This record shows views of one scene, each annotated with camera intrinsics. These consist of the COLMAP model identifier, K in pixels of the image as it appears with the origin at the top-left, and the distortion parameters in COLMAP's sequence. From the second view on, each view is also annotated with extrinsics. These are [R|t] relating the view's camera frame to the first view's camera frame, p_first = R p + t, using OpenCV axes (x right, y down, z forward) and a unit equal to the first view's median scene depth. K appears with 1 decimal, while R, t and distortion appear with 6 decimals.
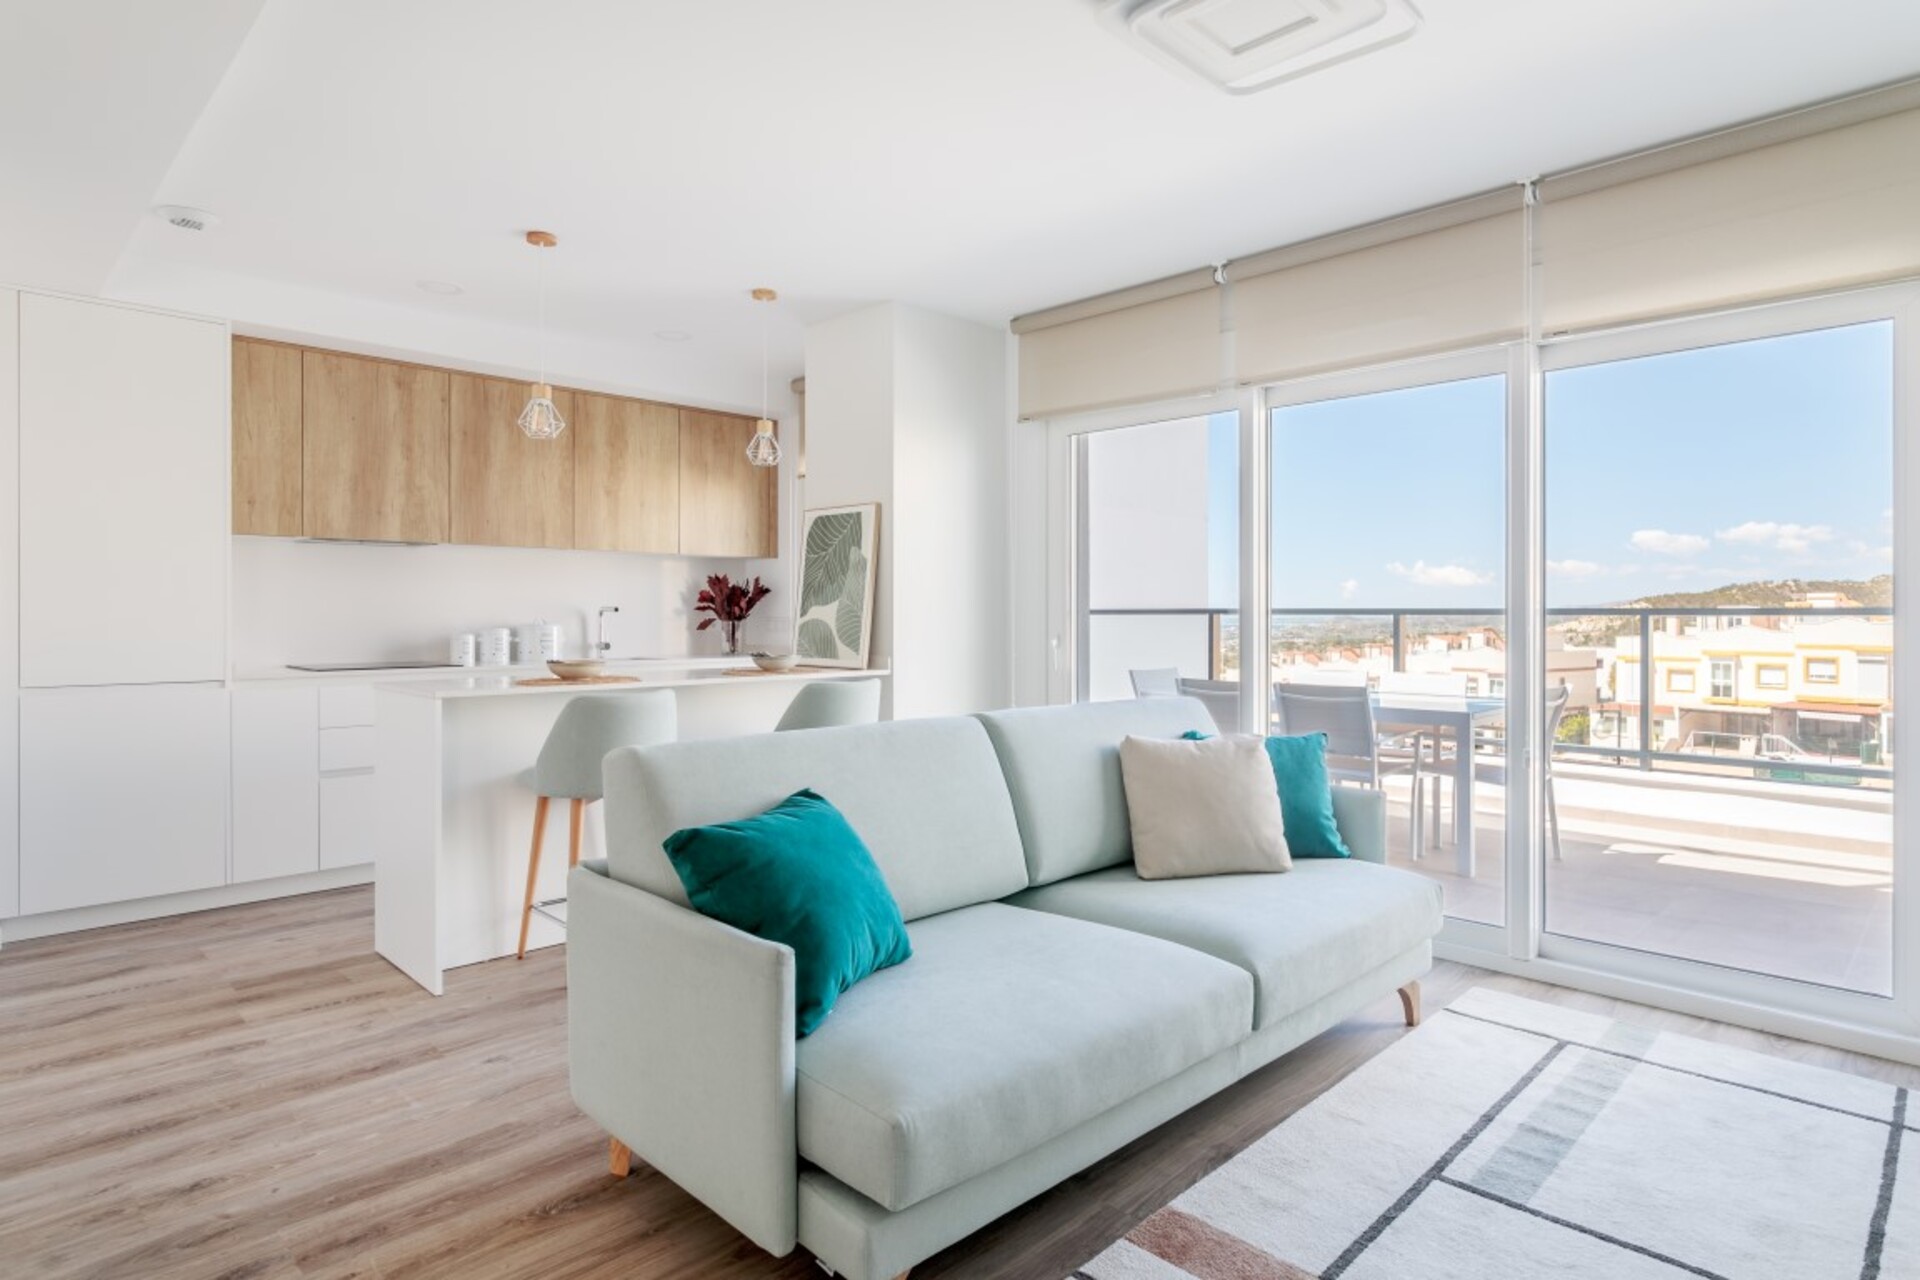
lens RADIAL K [[1051.8, 0, 973.6], [0, 1051.8, 616.9], [0, 0, 1]] dist [-0.013312, 0.001136]
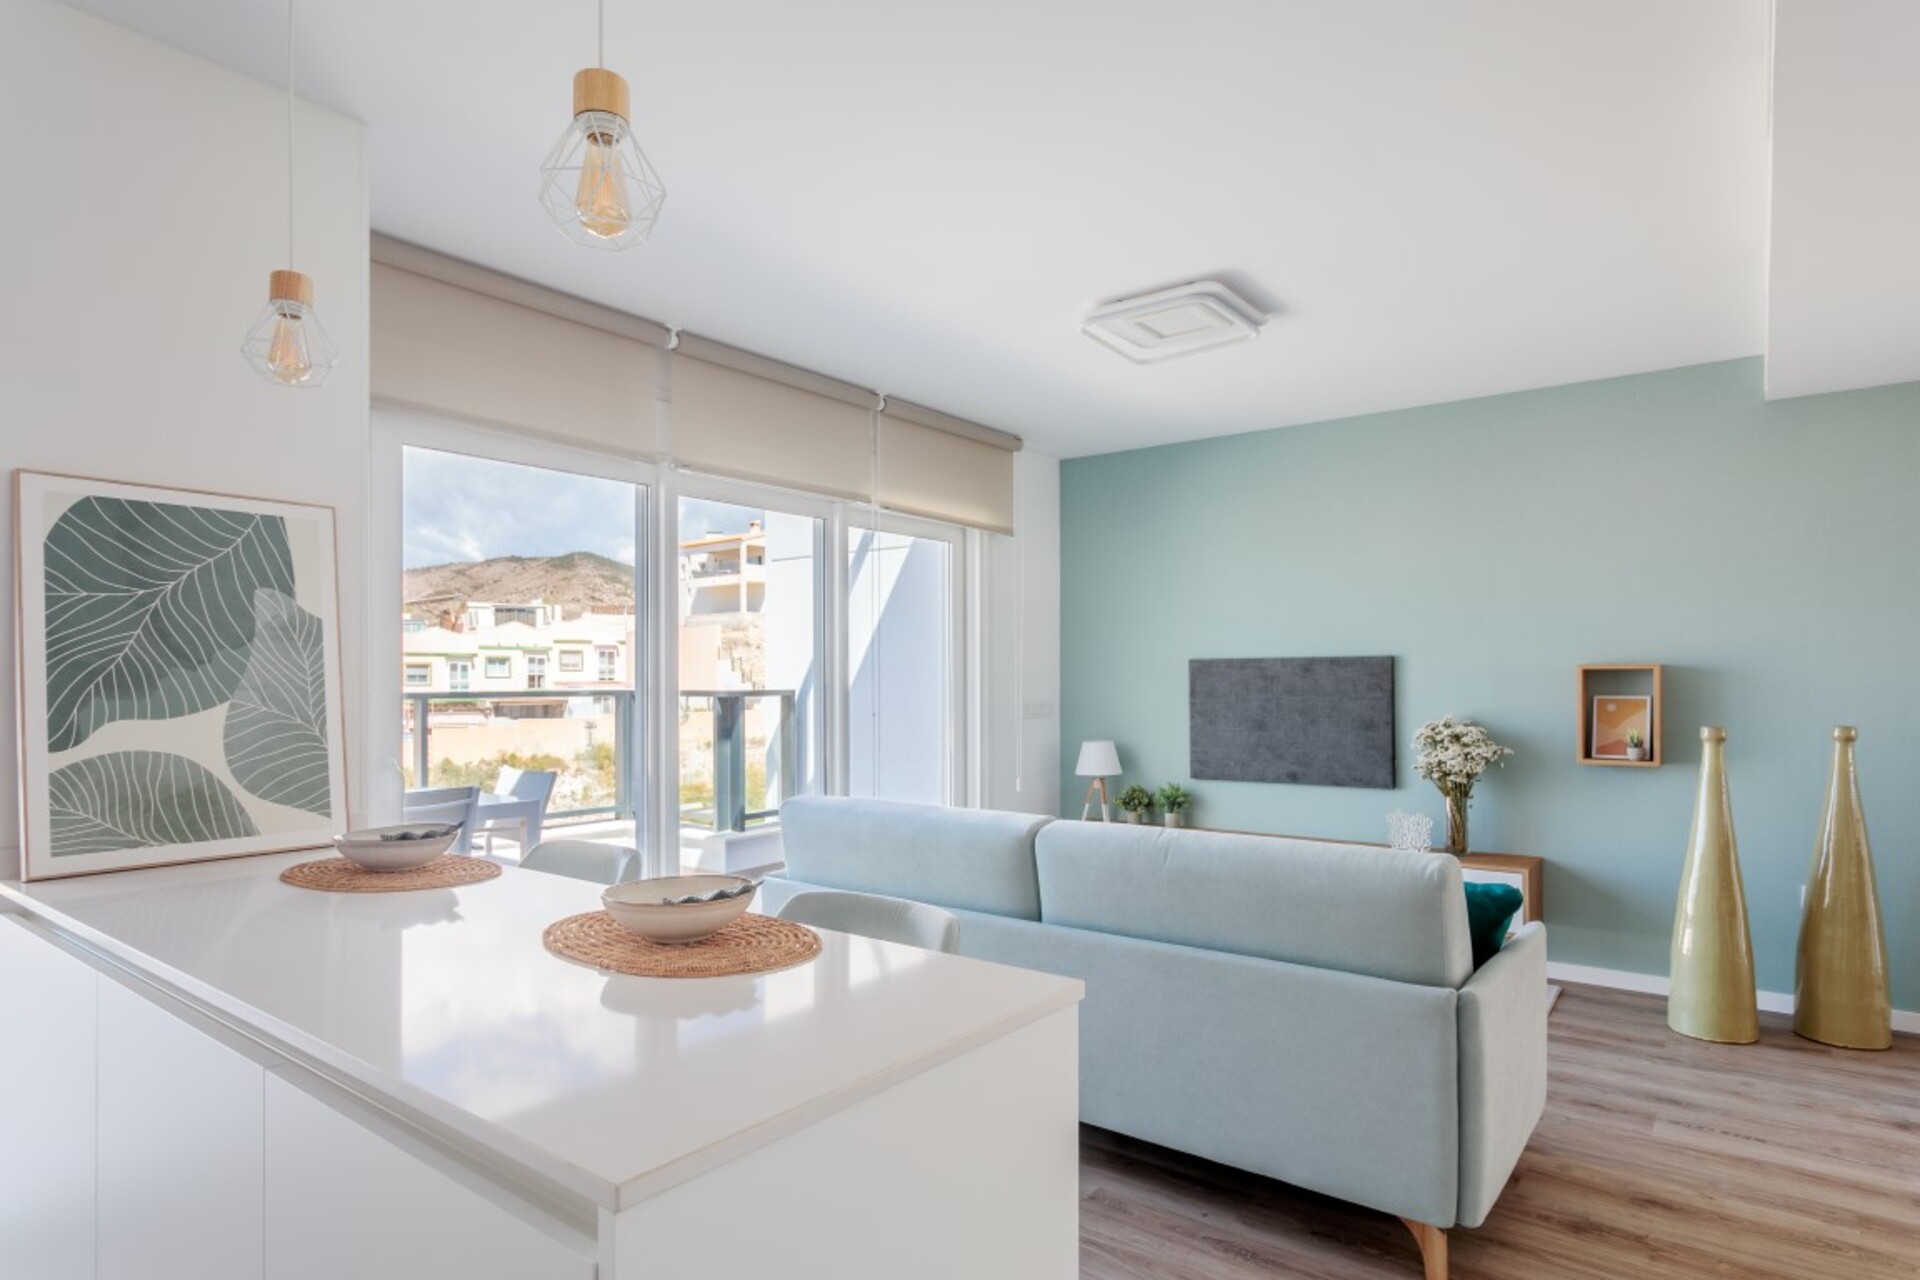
lens RADIAL K [[1051.8, 0, 955.5], [0, 1051.8, 670.1], [0, 0, 1]] dist [-0.013312, 0.001136]
pose [[-0.133044, 0.004889, 0.991098, -0.696645], [-0.000339, 0.999988, -0.004978, -0.032846], [-0.991110, -0.000998, -0.133041, 0.867974]]
